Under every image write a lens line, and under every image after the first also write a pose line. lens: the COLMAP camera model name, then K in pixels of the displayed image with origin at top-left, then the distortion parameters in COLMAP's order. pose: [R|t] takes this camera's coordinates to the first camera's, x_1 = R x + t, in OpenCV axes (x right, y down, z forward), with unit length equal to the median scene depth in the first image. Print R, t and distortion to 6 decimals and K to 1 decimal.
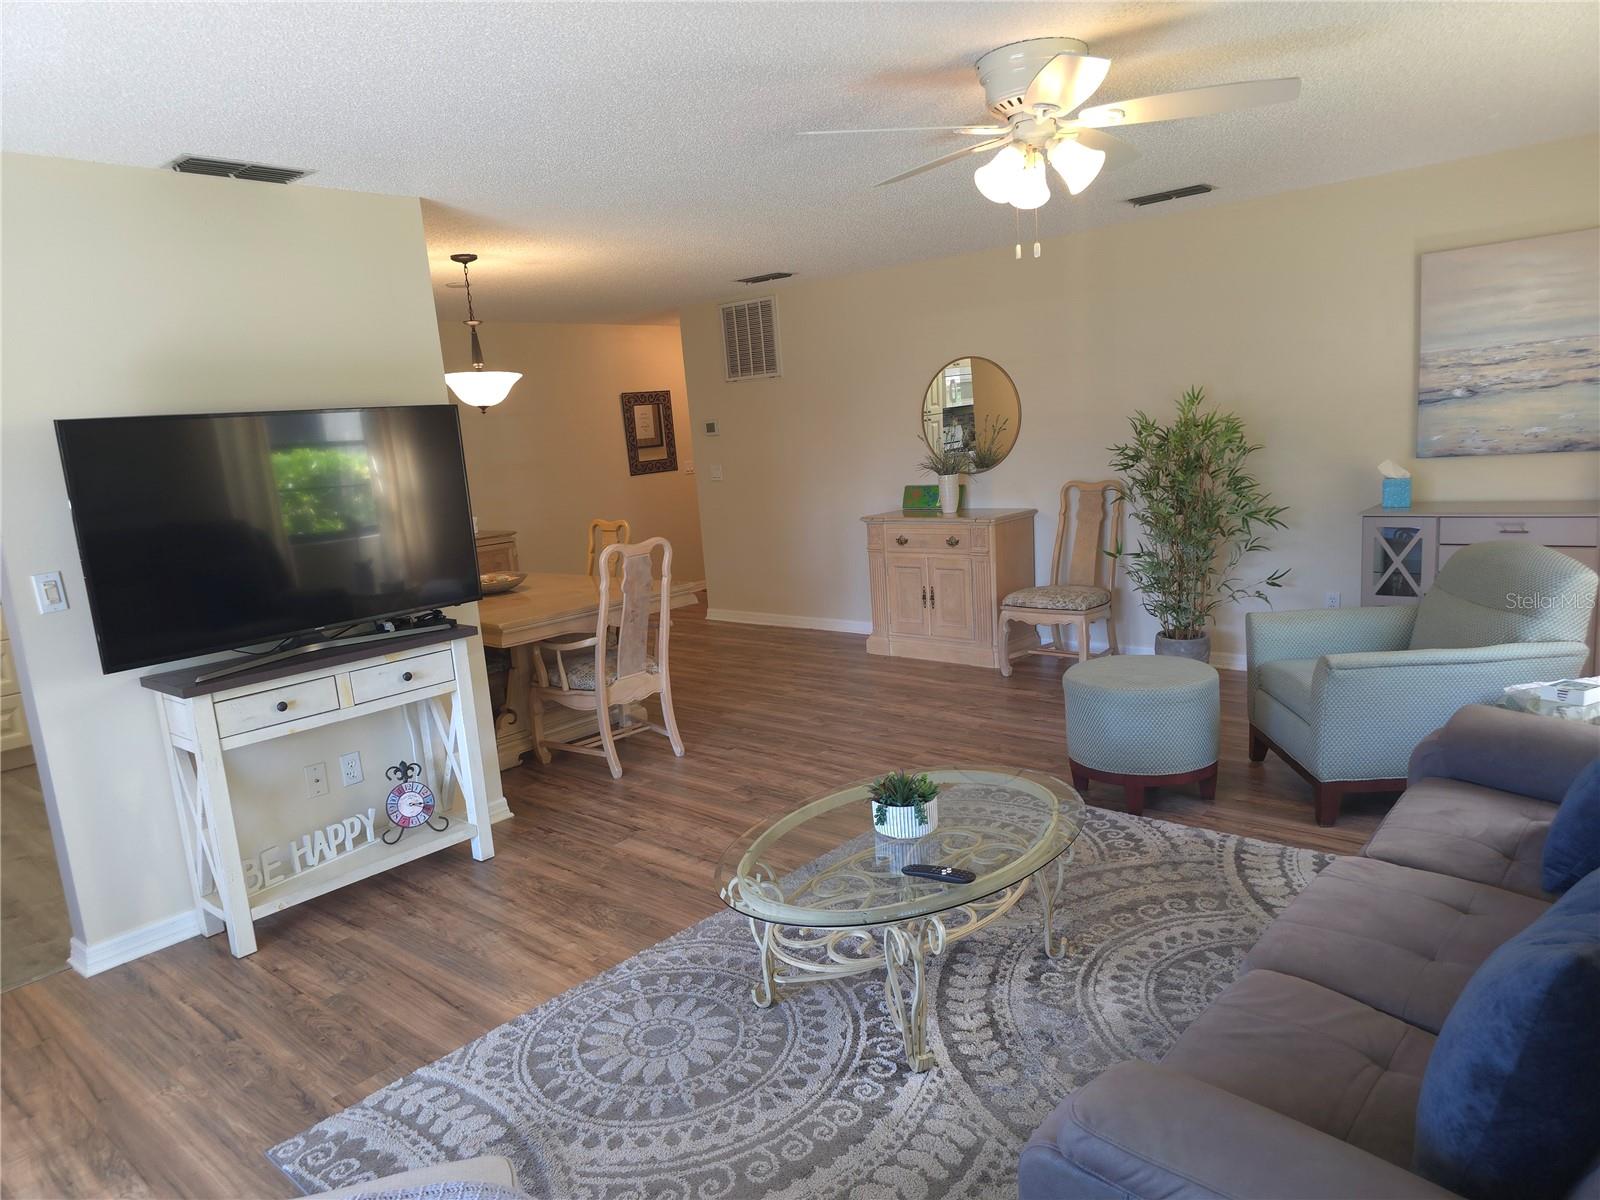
lens RADIAL K [[1073.4, 0, 798.0], [0, 1073.4, 624.8], [0, 0, 1]] dist [0.072310, -0.075568]
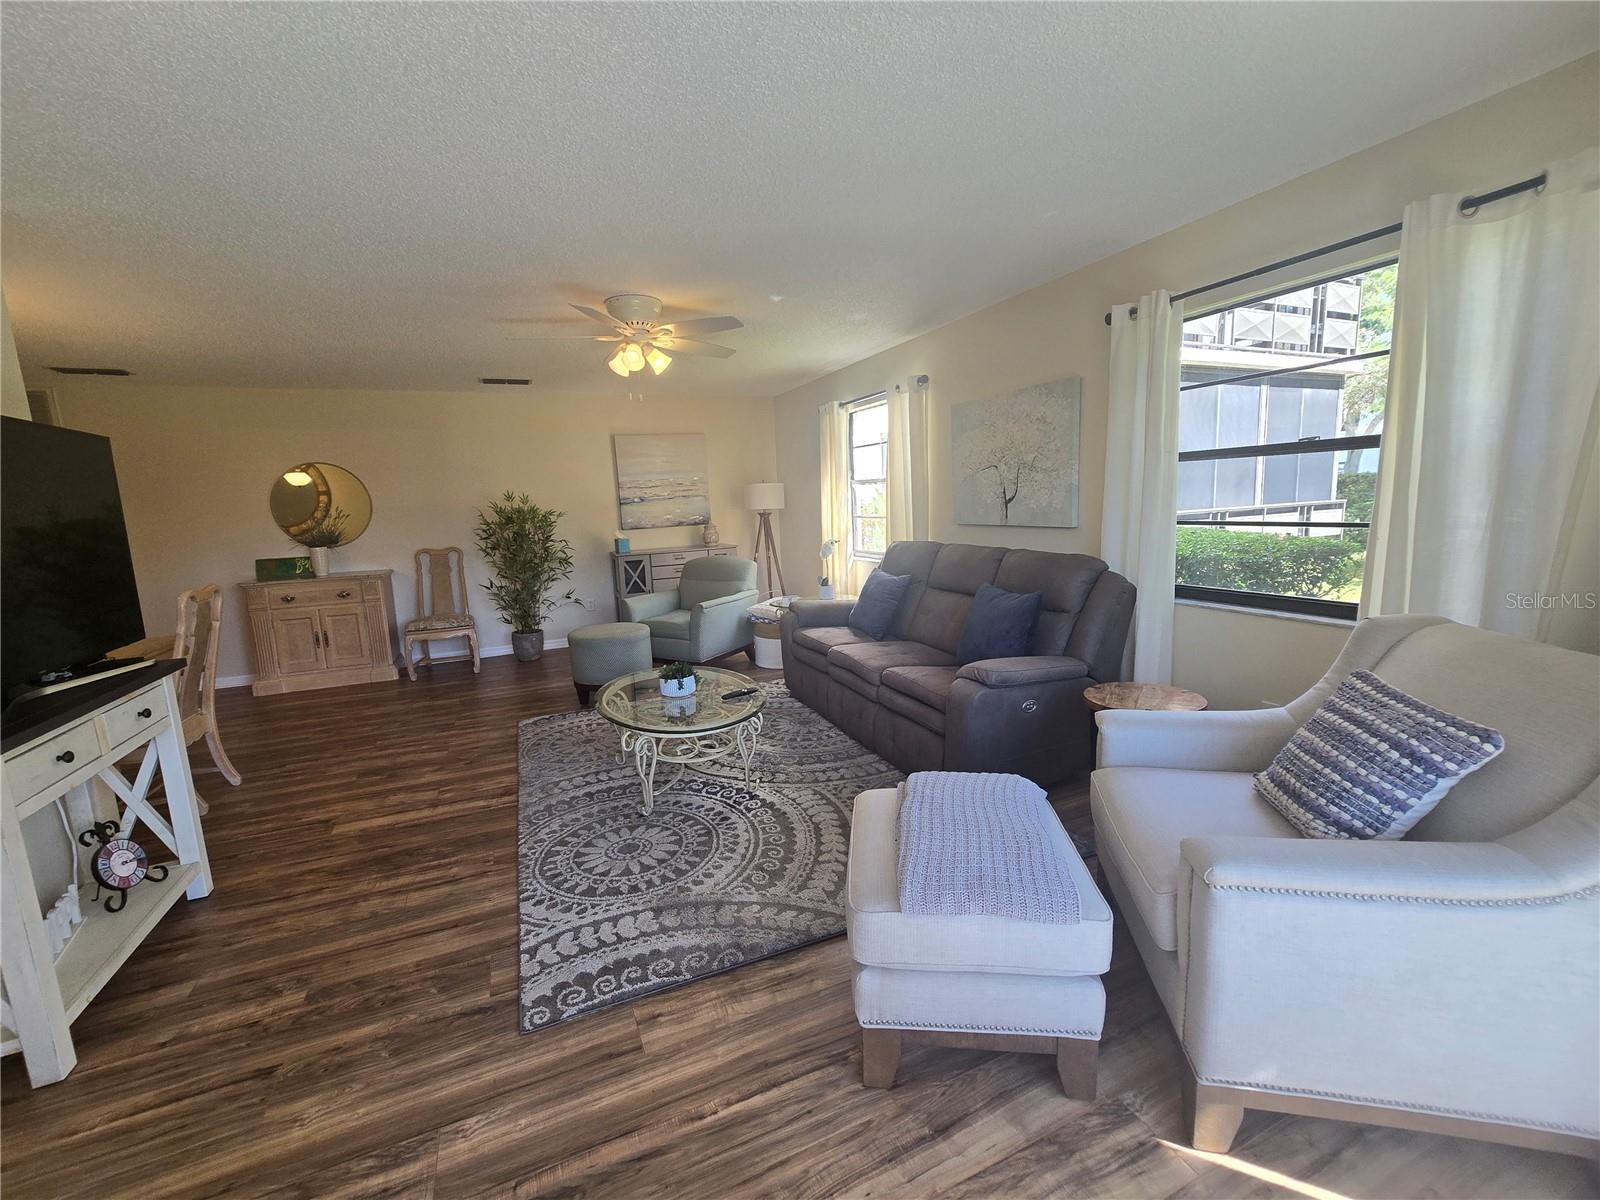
lens RADIAL K [[659.9, 0, 798.9], [0, 659.9, 601.8], [0, 0, 1]] dist [-0.005191, 0.000774]
pose [[0.420837, -0.082809, 0.903349, -0.670241], [0.180724, 0.983516, 0.005965, 0.055448], [-0.888952, 0.160746, 0.428865, 0.253199]]
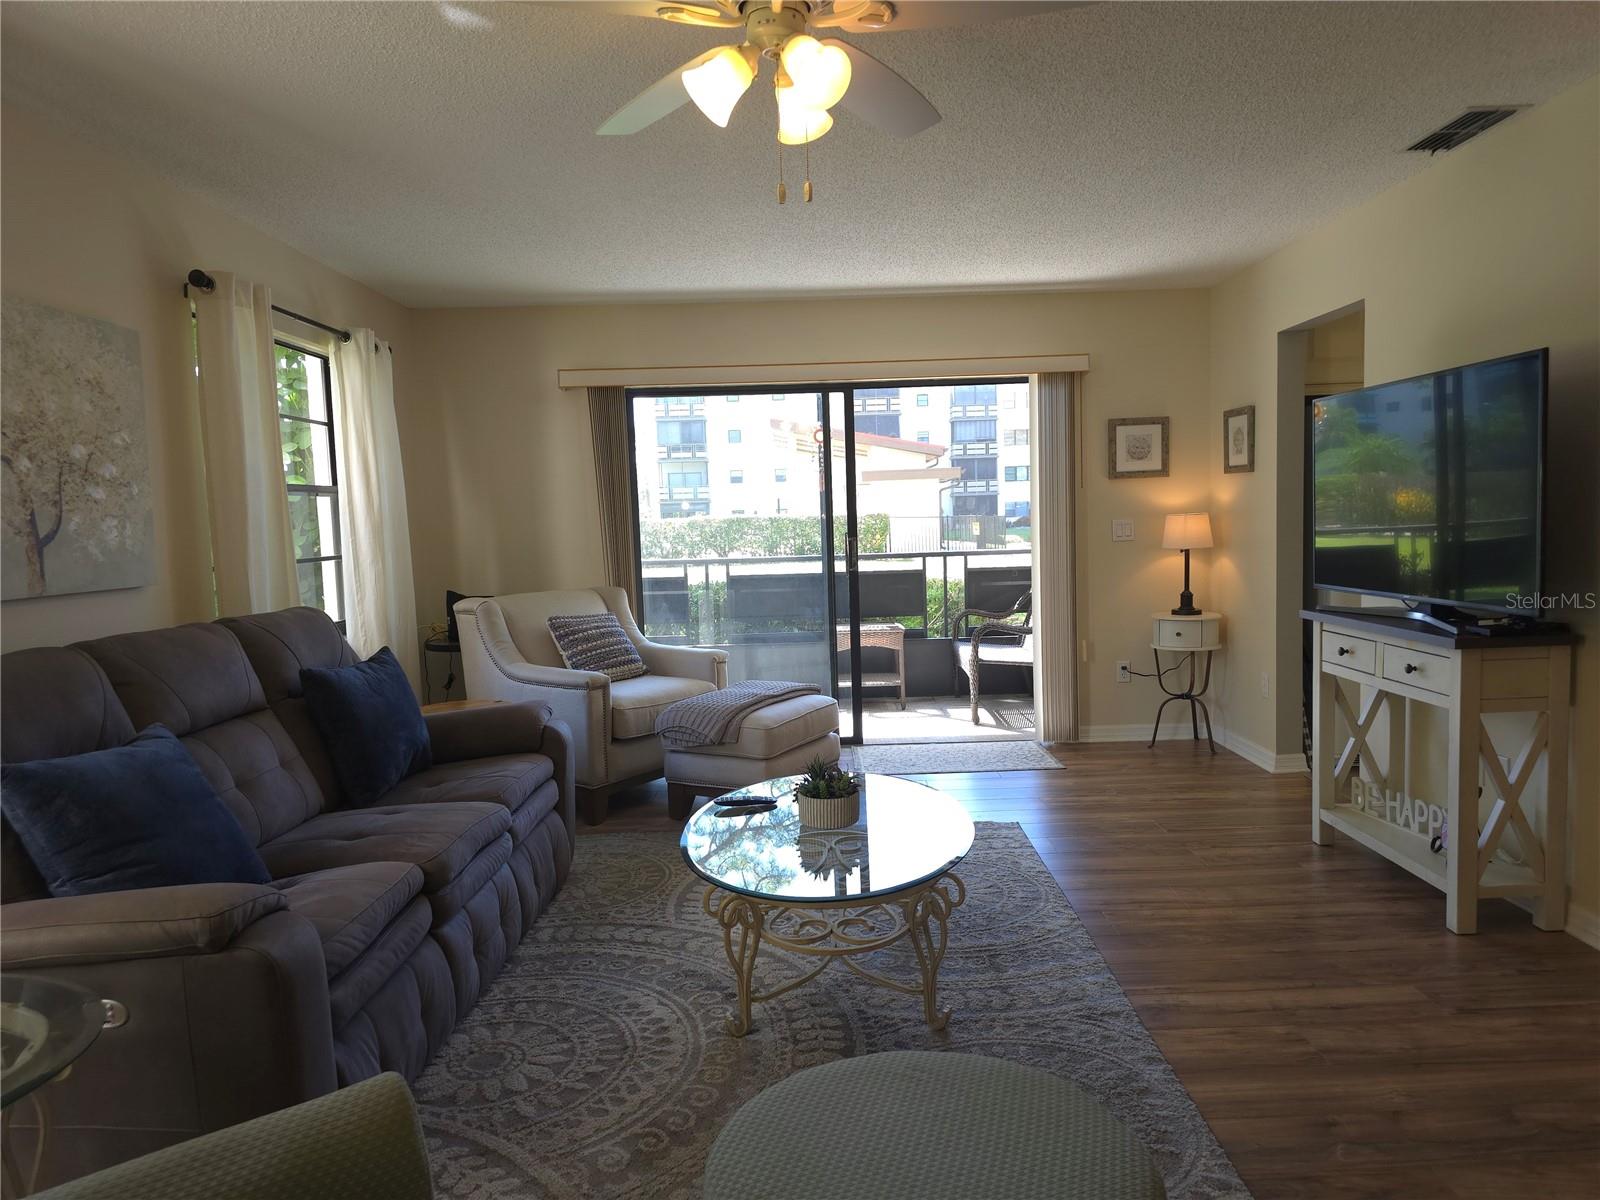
lens RADIAL K [[1070.9, 0, 828.8], [0, 1070.9, 612.0], [0, 0, 1]] dist [0.058426, -0.048384]
pose [[-0.734165, 0.157924, -0.660350, 0.620968], [-0.041081, 0.960460, 0.275369, -0.241213], [0.677727, 0.229295, -0.698649, 1.377569]]
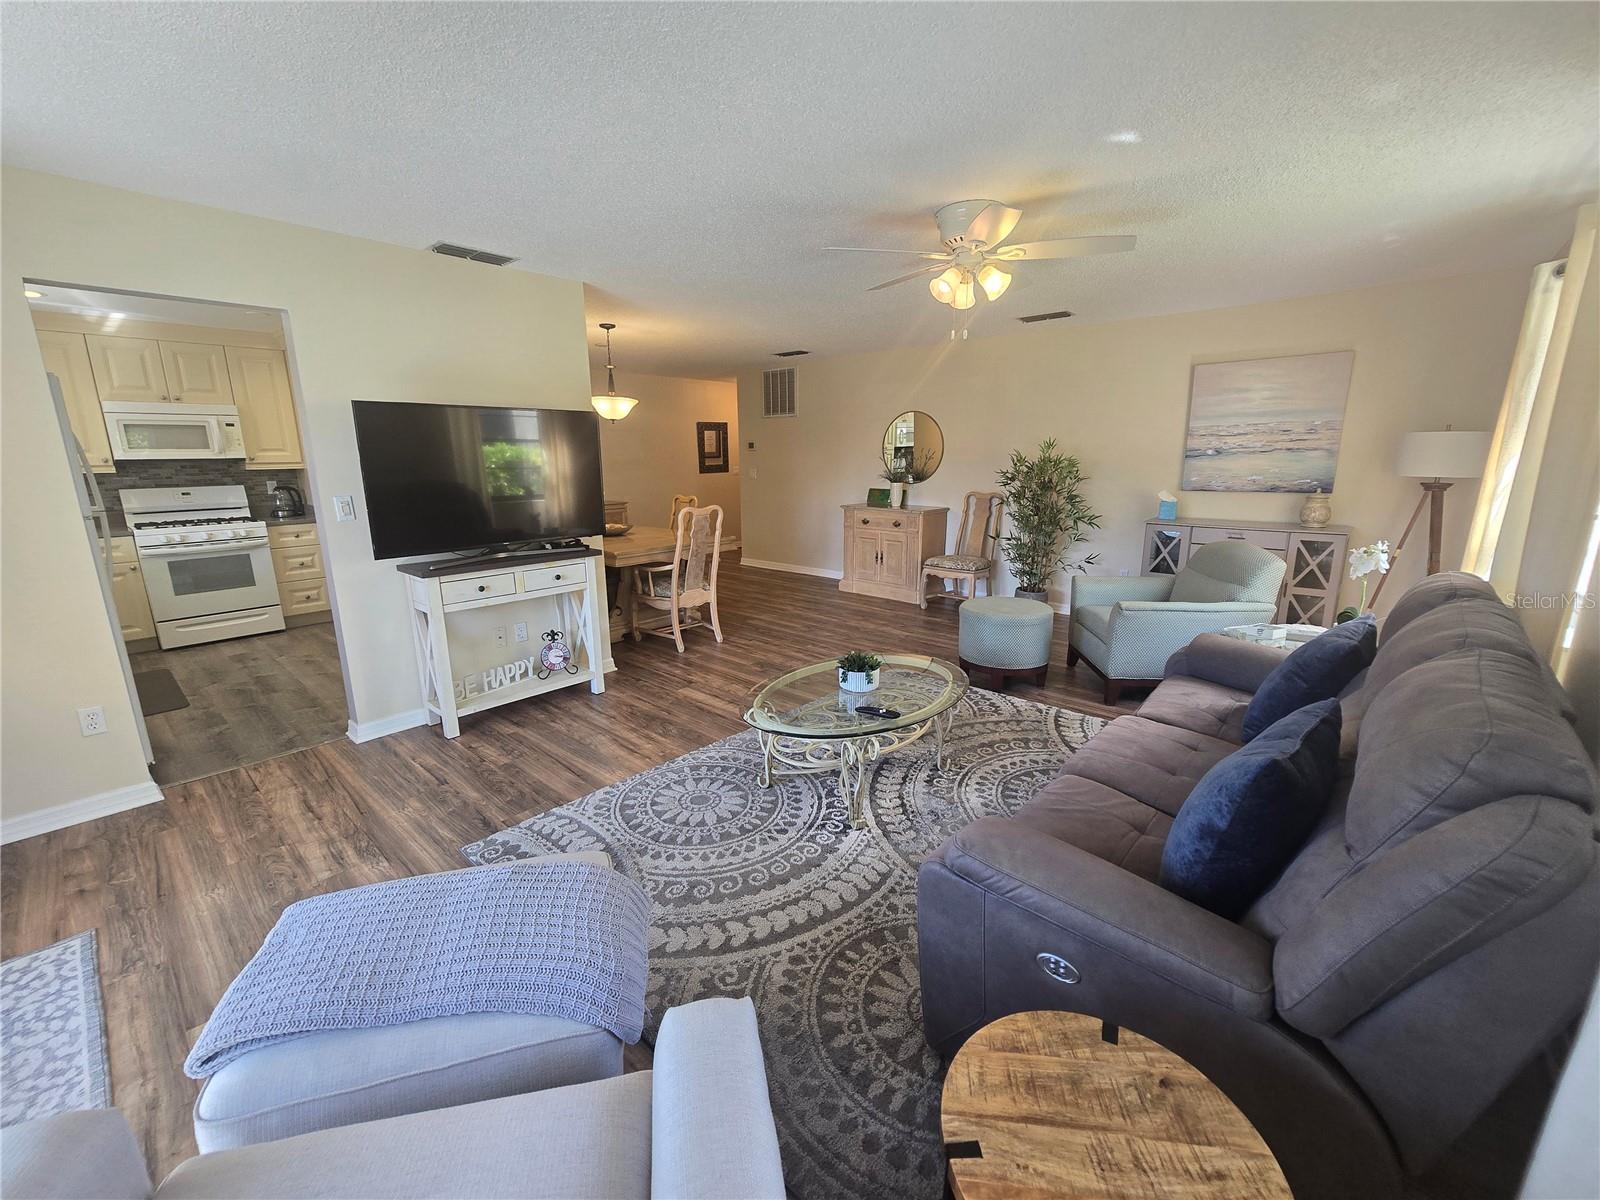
lens RADIAL K [[657.7, 0, 796.2], [0, 657.7, 603.9], [0, 0, 1]] dist [-0.005642, -0.000143]
pose [[0.997717, 0.067384, 0.004480, -0.005295], [-0.067504, 0.997035, 0.036926, 0.028911], [-0.001978, -0.037144, 0.999308, 0.011480]]
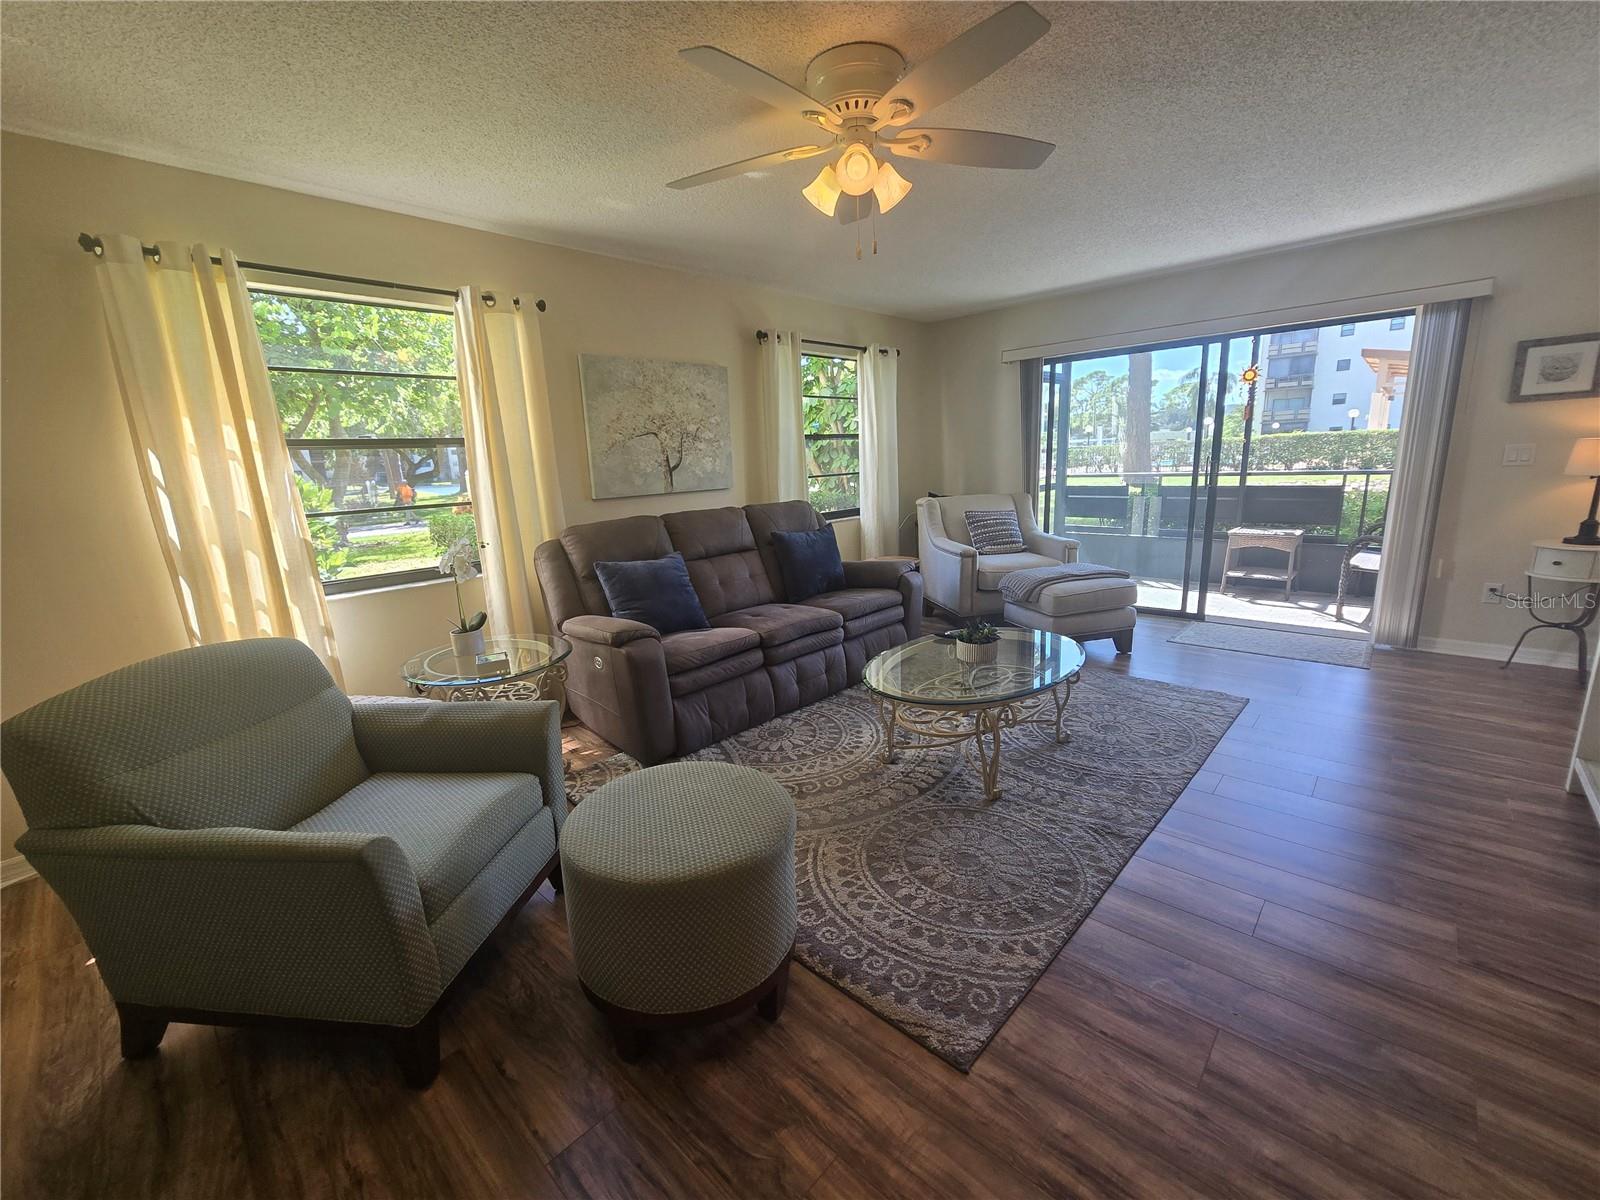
lens RADIAL K [[657.7, 0, 796.2], [0, 657.7, 603.9], [0, 0, 1]] dist [-0.005642, -0.000143]
pose [[-0.992265, 0.108979, 0.059449, 0.247343], [0.123610, 0.911567, 0.392130, -0.250787], [-0.011458, 0.396445, -0.917987, 1.538526]]
